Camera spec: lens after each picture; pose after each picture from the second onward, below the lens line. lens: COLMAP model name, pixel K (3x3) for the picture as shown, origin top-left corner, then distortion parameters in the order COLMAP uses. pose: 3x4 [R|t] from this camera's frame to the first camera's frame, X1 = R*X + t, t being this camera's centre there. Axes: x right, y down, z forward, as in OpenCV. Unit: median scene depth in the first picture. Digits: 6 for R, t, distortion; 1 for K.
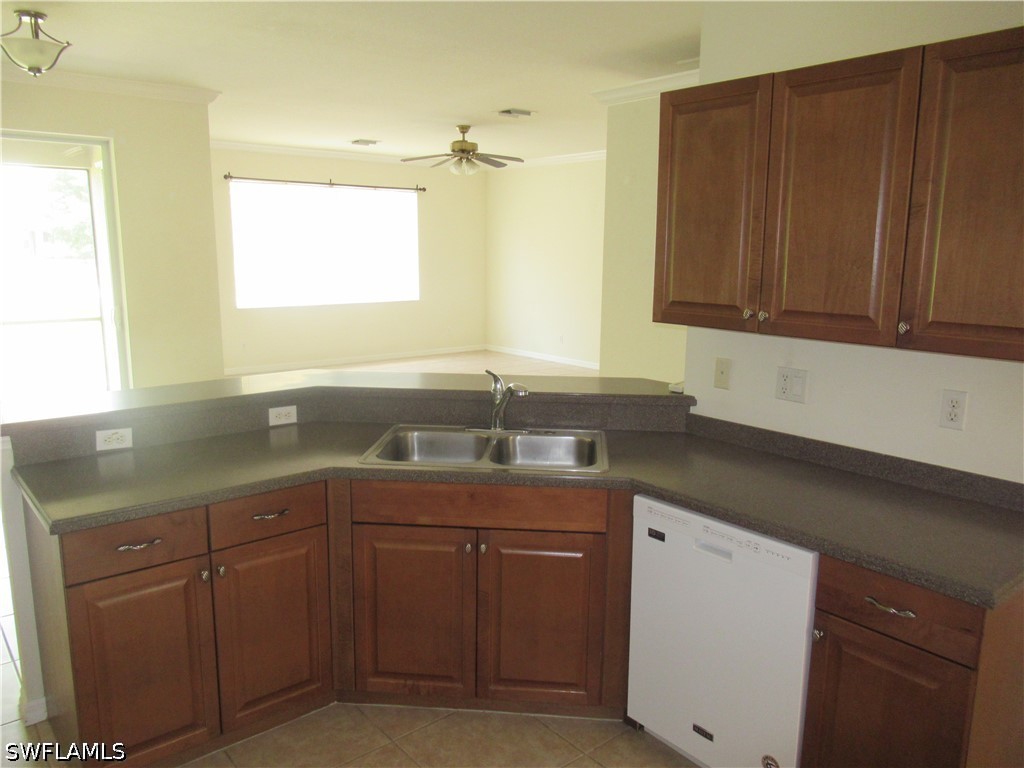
lens RADIAL K [[764.6, 0, 512.9], [0, 764.6, 386.3], [0, 0, 1]] dist [-0.009463, 0.000550]
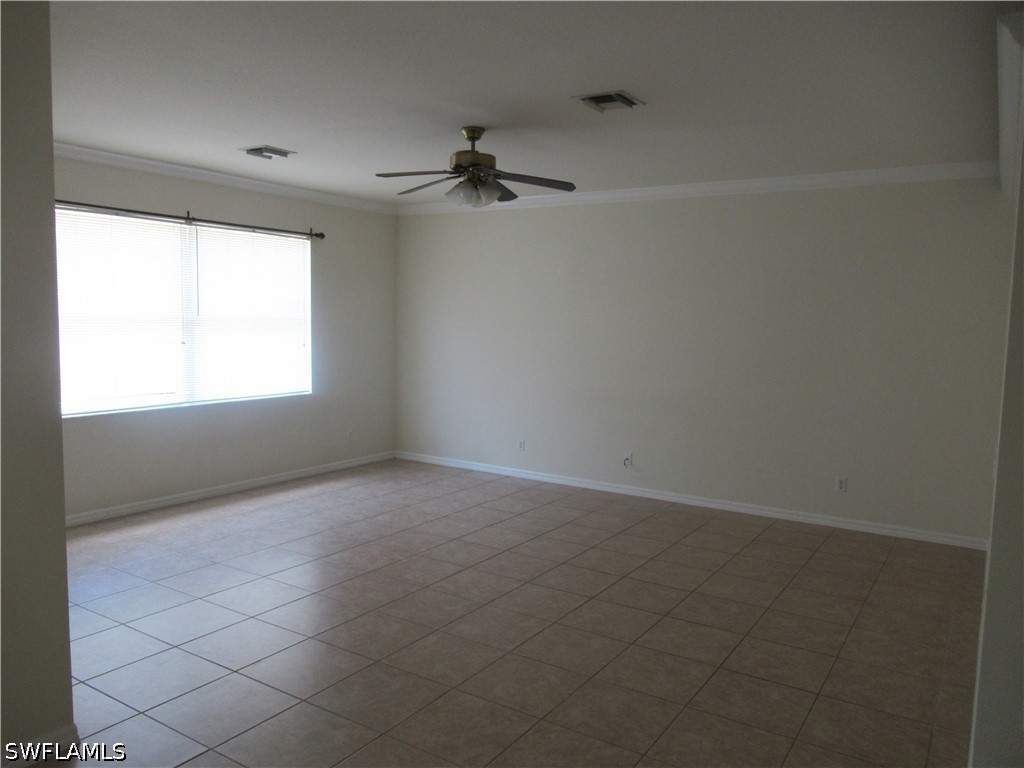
lens RADIAL K [[764.6, 0, 510.0], [0, 764.6, 382.9], [0, 0, 1]] dist [-0.009463, 0.000550]
pose [[0.955411, -0.015051, 0.294895, -0.193560], [0.041658, 0.995582, -0.084152, -0.071669], [-0.292326, 0.092684, 0.951817, 0.367689]]
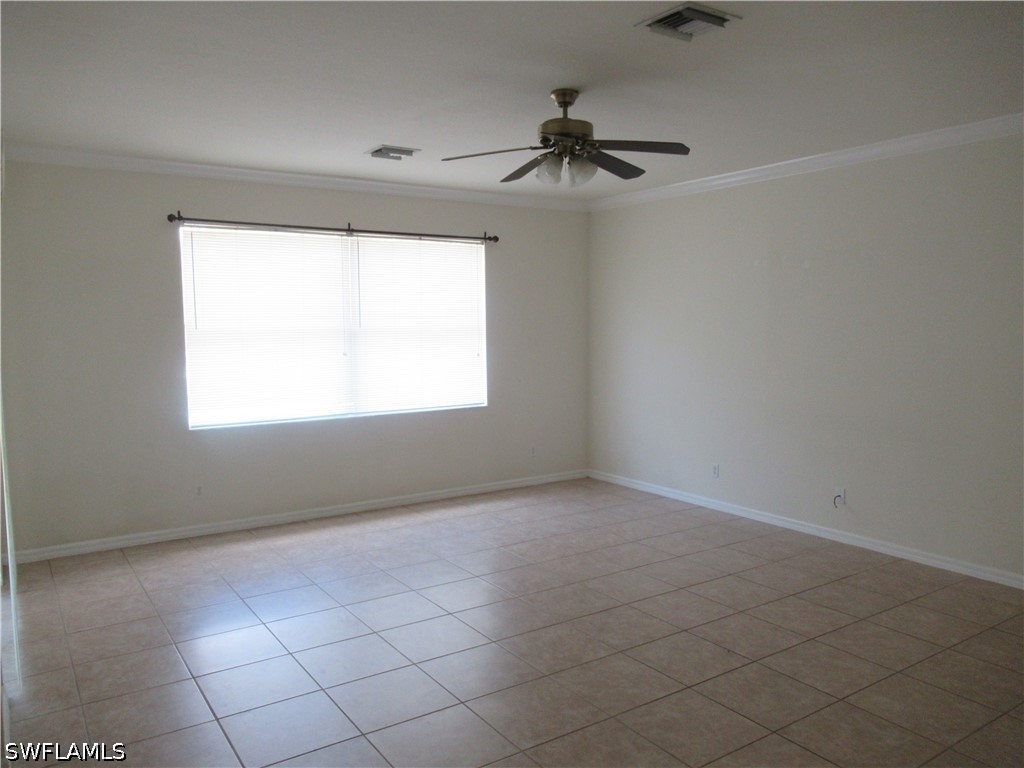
lens RADIAL K [[764.6, 0, 513.4], [0, 764.6, 380.8], [0, 0, 1]] dist [-0.009463, 0.000550]
pose [[0.994615, -0.008694, -0.103271, -0.041810], [-0.002291, 0.994386, -0.105786, -0.081767], [0.103611, 0.105453, 0.989012, 0.444829]]
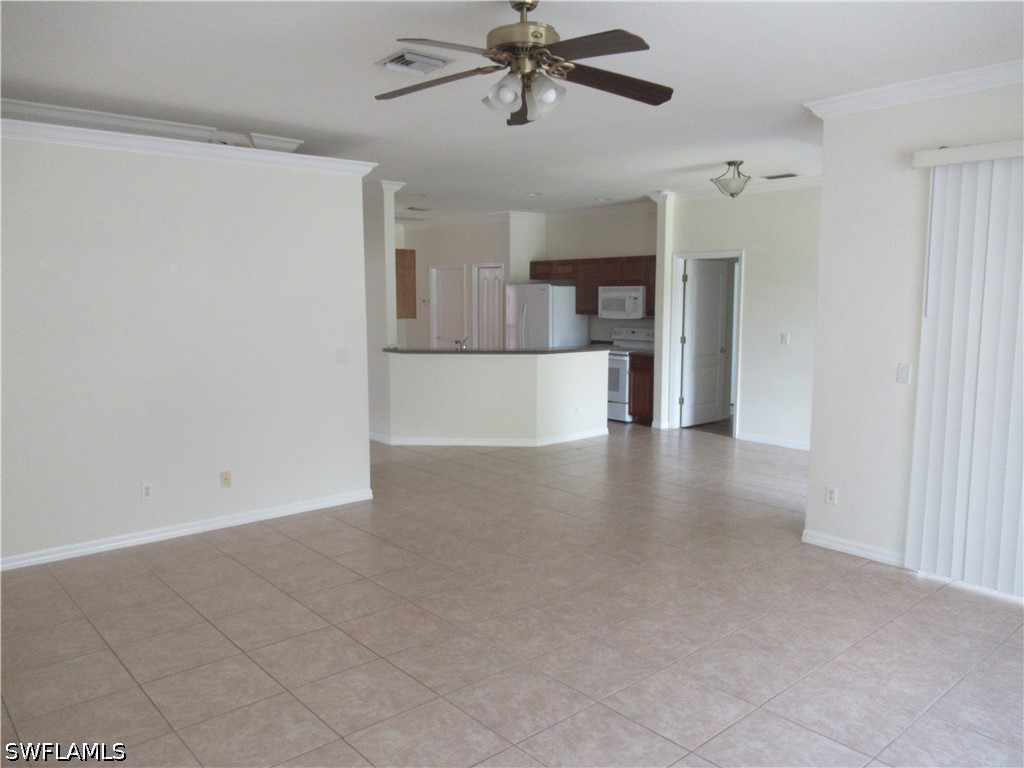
lens RADIAL K [[764.6, 0, 520.8], [0, 764.6, 383.8], [0, 0, 1]] dist [-0.009463, 0.000550]
pose [[-0.999250, -0.010700, -0.037214, -0.043519], [-0.021194, 0.955456, 0.294373, -0.229625], [0.032406, 0.294941, -0.954966, 1.240672]]
